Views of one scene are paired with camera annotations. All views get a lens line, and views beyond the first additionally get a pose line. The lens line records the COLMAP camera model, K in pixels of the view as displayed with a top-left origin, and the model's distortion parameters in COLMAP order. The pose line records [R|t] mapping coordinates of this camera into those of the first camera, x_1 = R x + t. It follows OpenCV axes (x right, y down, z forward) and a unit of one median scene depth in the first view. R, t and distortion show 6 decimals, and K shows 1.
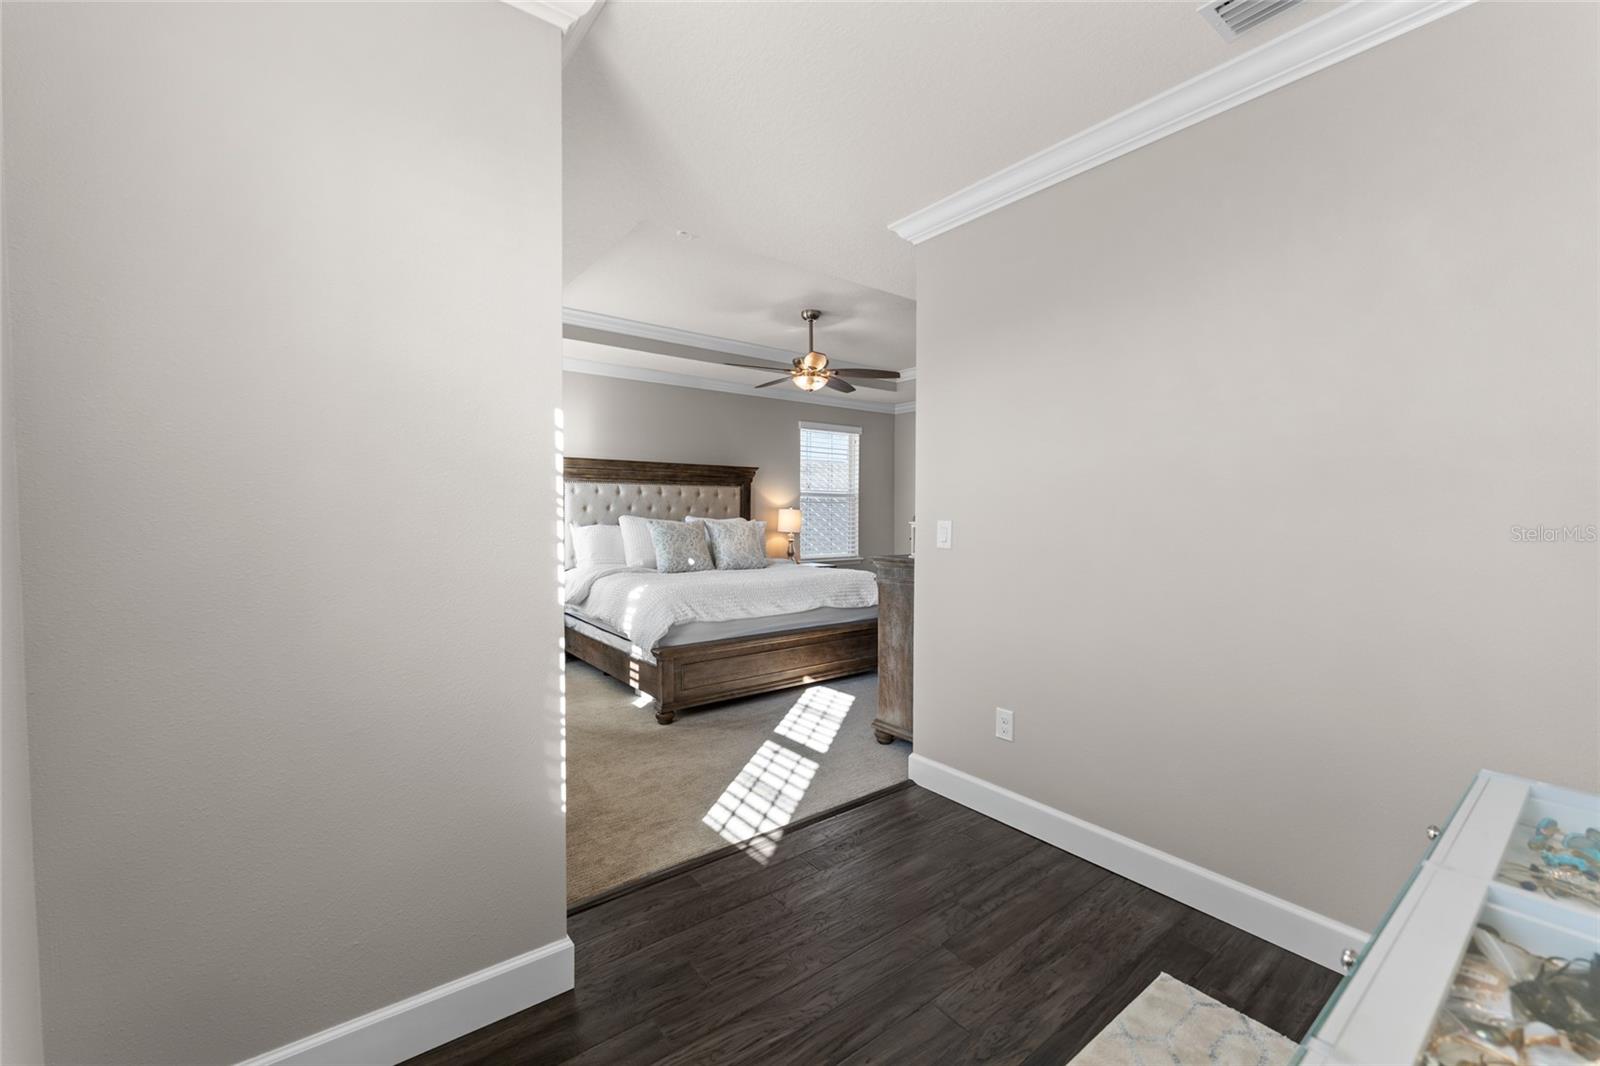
lens RADIAL K [[640.2, 0, 791.5], [0, 640.2, 526.6], [0, 0, 1]] dist [0.001309, 0.000103]
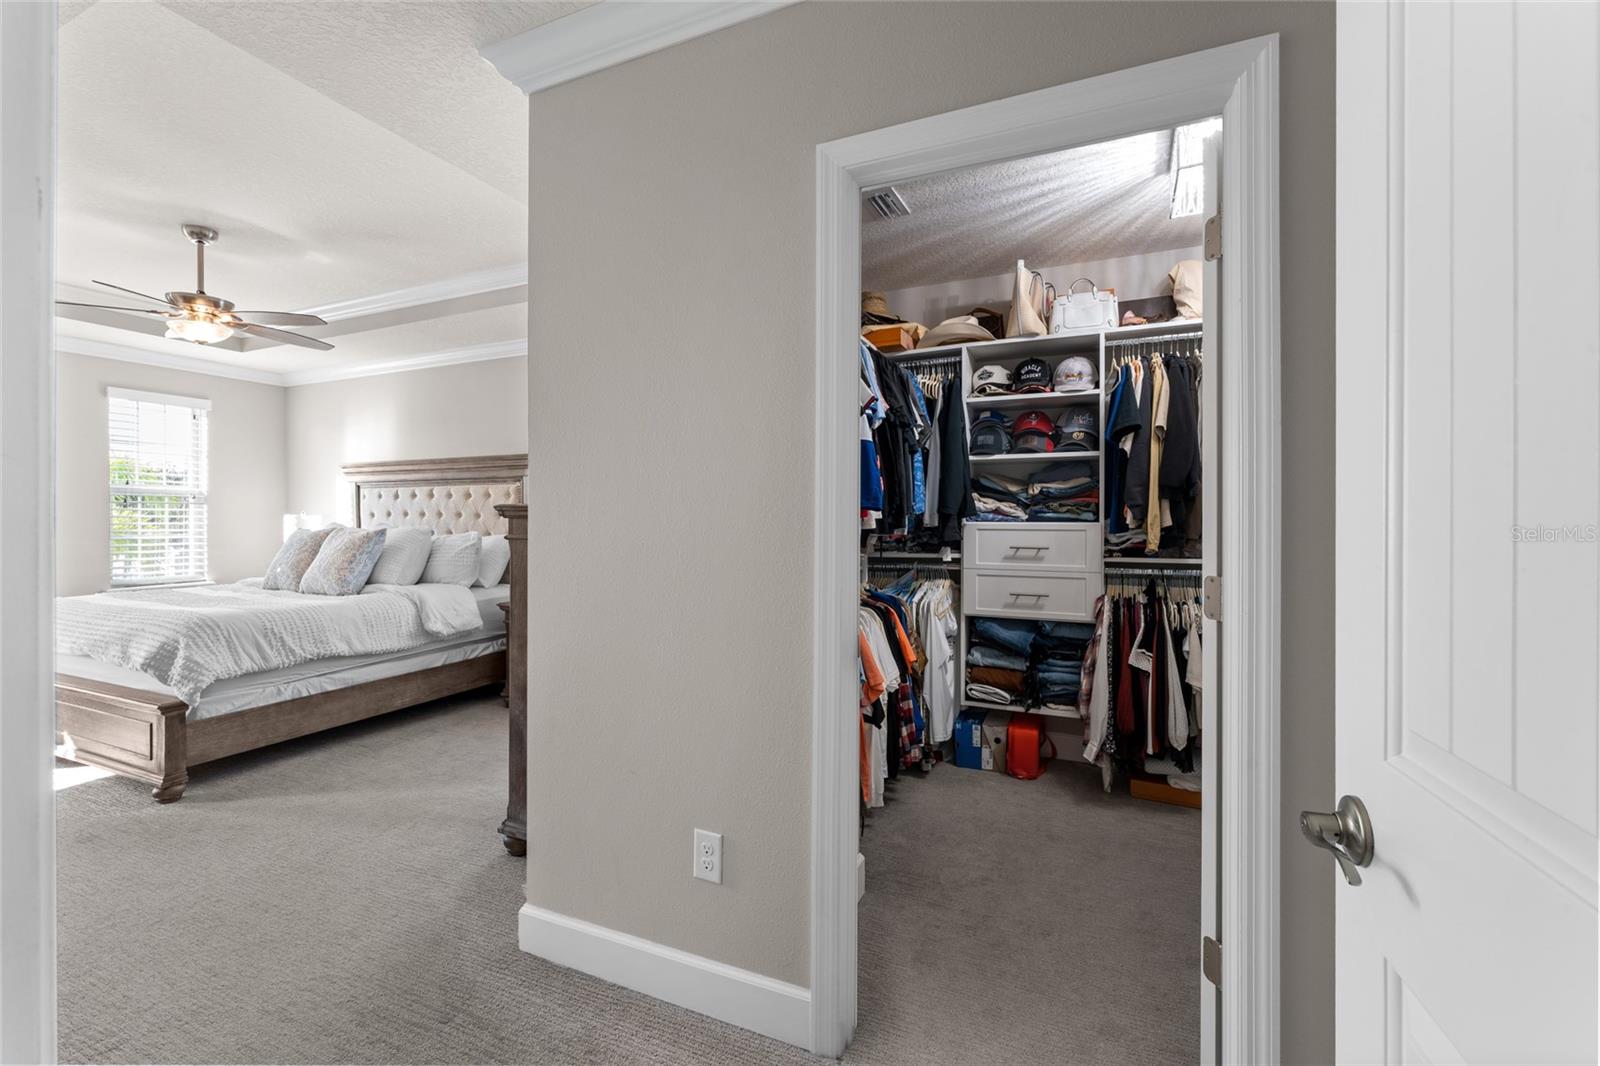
lens RADIAL K [[685.0, 0, 802.3], [0, 685.0, 517.8], [0, 0, 1]] dist [-0.000617, -0.000129]
pose [[0.477888, -0.003268, -0.878415, 0.903976], [-0.014761, 0.999822, -0.011750, -0.022439], [0.878297, 0.018582, 0.477755, 1.106833]]
